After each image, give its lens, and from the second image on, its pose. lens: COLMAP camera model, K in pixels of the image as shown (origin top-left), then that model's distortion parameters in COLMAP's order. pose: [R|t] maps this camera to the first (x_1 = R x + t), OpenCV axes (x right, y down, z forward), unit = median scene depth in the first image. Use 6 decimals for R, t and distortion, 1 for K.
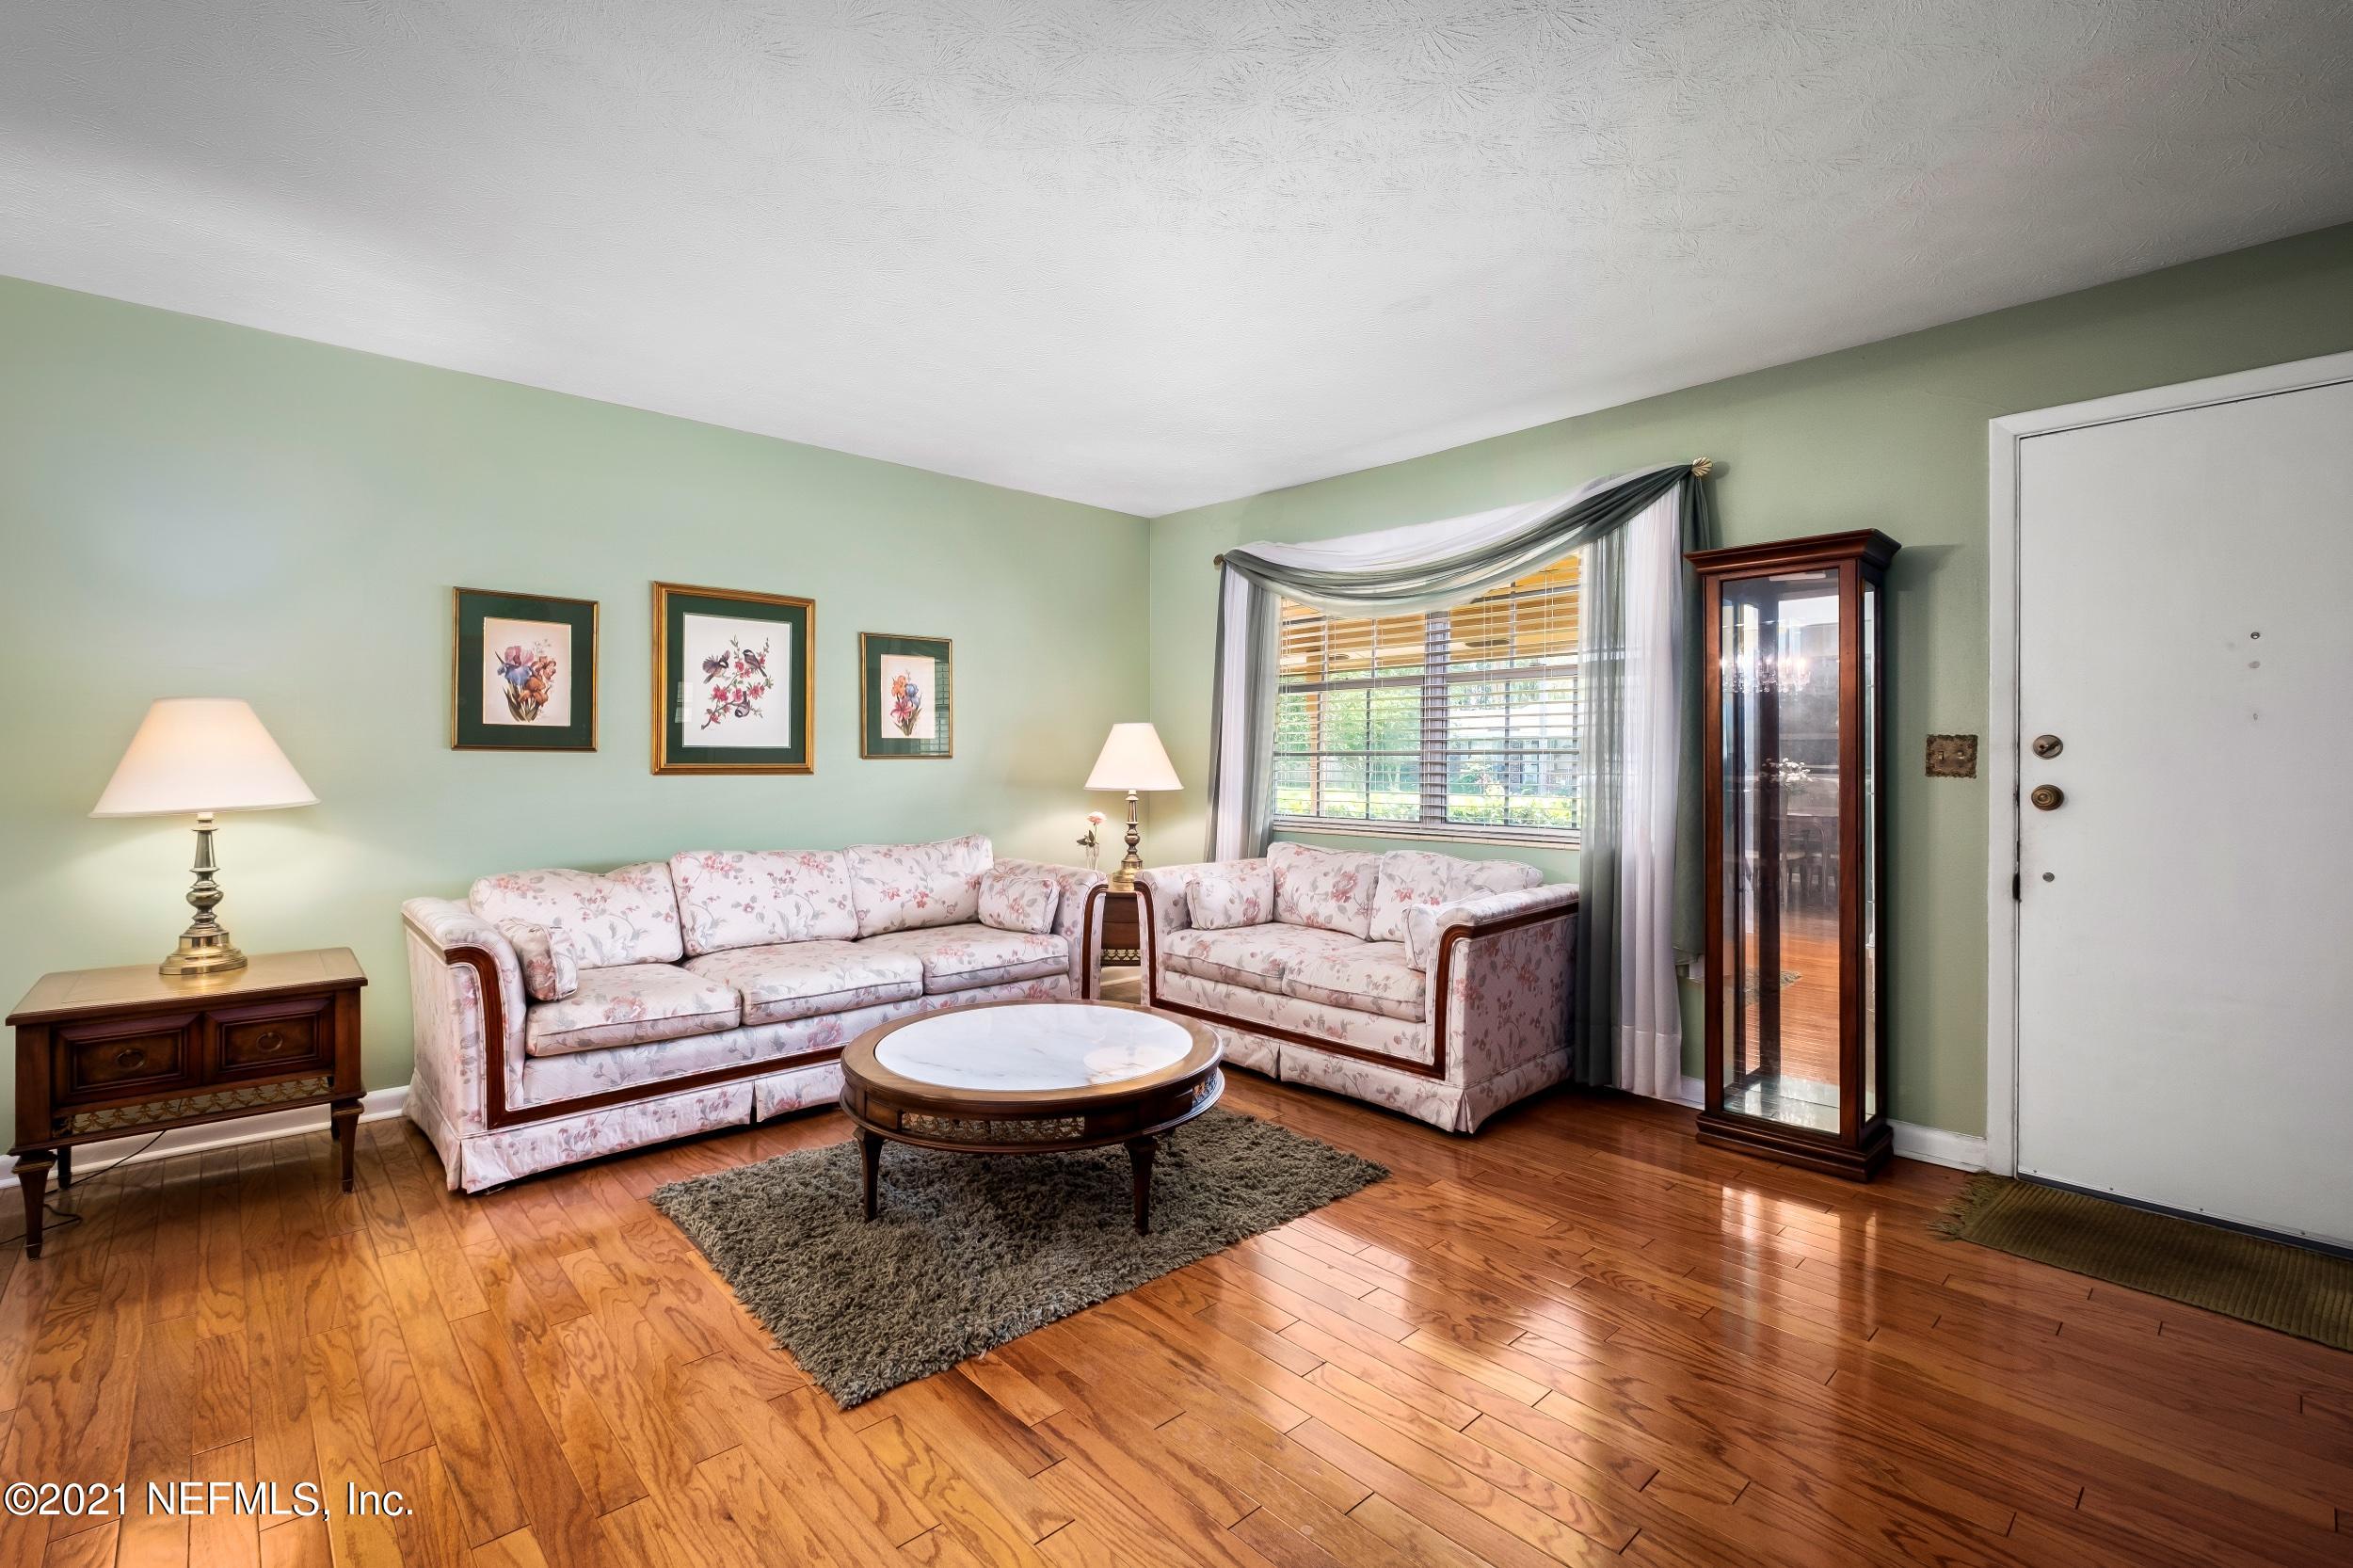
lens RADIAL K [[1042.0, 0, 1185.8], [0, 1042.0, 775.7], [0, 0, 1]] dist [-0.000404, -0.000206]
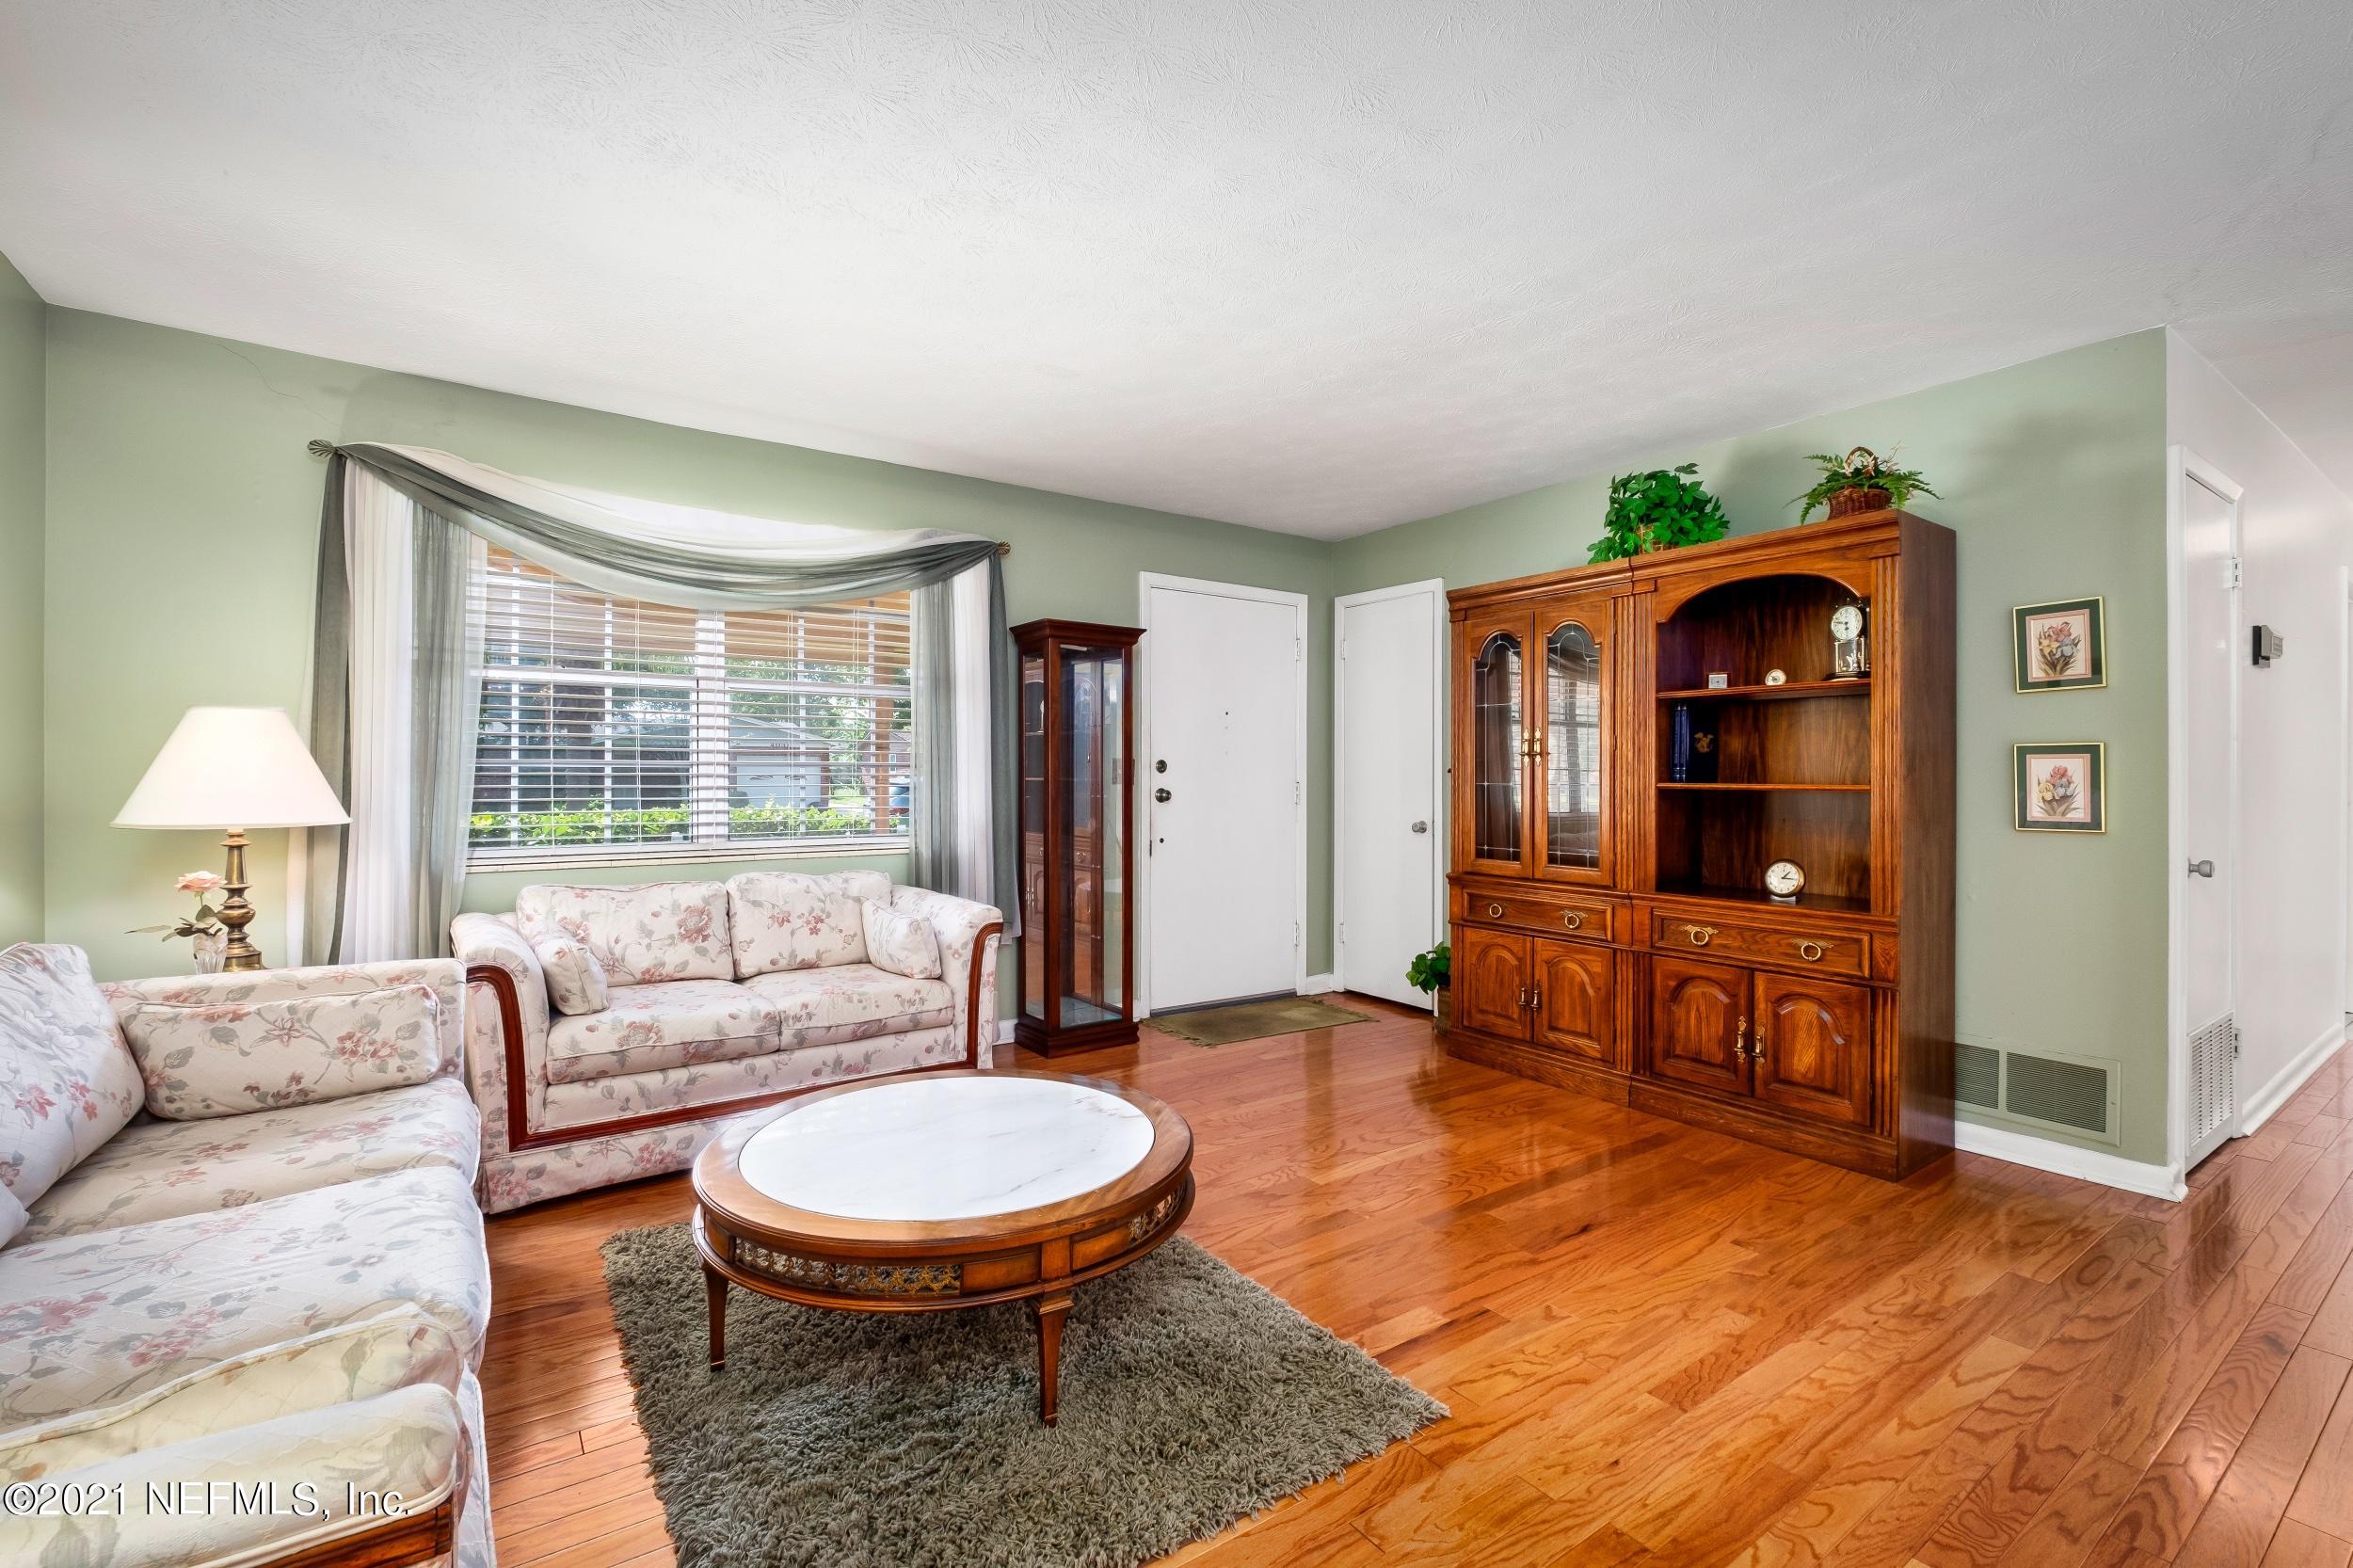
lens RADIAL K [[1021.6, 0, 1174.5], [0, 1021.6, 791.5], [0, 0, 1]] dist [0.000112, 0.000065]
pose [[0.142999, -0.019466, 0.989531, -0.691076], [0.009343, 0.999789, 0.018318, -0.013385], [-0.989679, 0.006625, 0.143151, 0.572709]]
